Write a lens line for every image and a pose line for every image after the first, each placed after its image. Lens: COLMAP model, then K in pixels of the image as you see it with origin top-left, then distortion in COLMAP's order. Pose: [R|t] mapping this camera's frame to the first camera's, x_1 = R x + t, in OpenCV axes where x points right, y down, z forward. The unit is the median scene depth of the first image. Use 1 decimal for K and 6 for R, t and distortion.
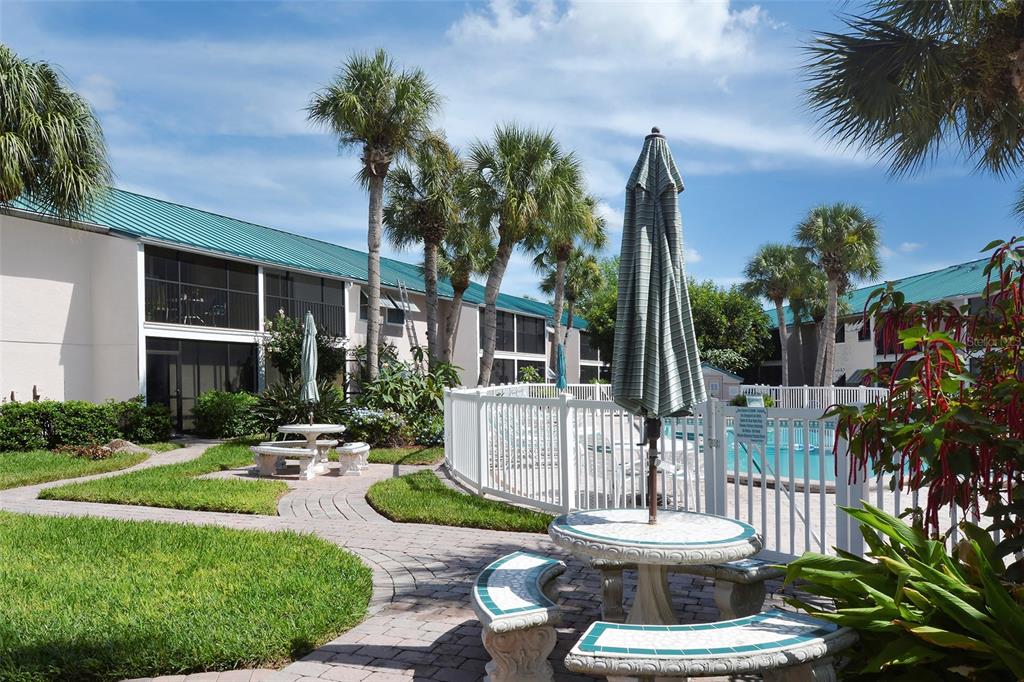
lens RADIAL K [[680.3, 0, 512.6], [0, 680.3, 314.3], [0, 0, 1]] dist [-0.005144, -0.000165]
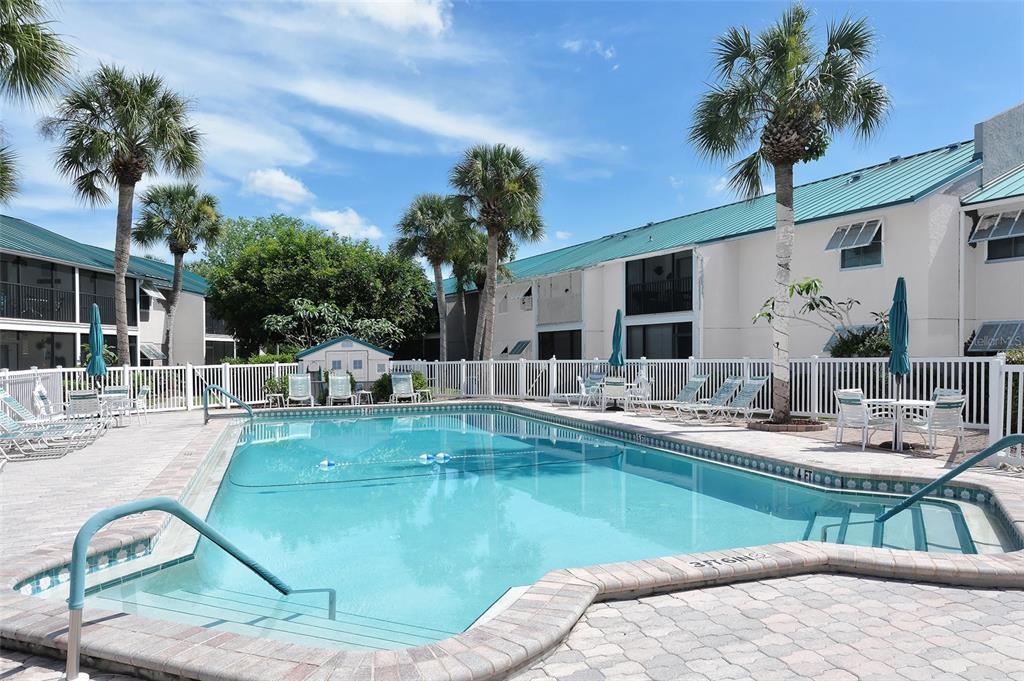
lens RADIAL K [[680.3, 0, 512.6], [0, 680.3, 313.8], [0, 0, 1]] dist [-0.005144, -0.000165]
pose [[0.900923, 0.003989, 0.433961, 0.104662], [-0.017971, 0.999443, 0.028121, 0.019536], [-0.433607, -0.033134, 0.900493, 0.182540]]
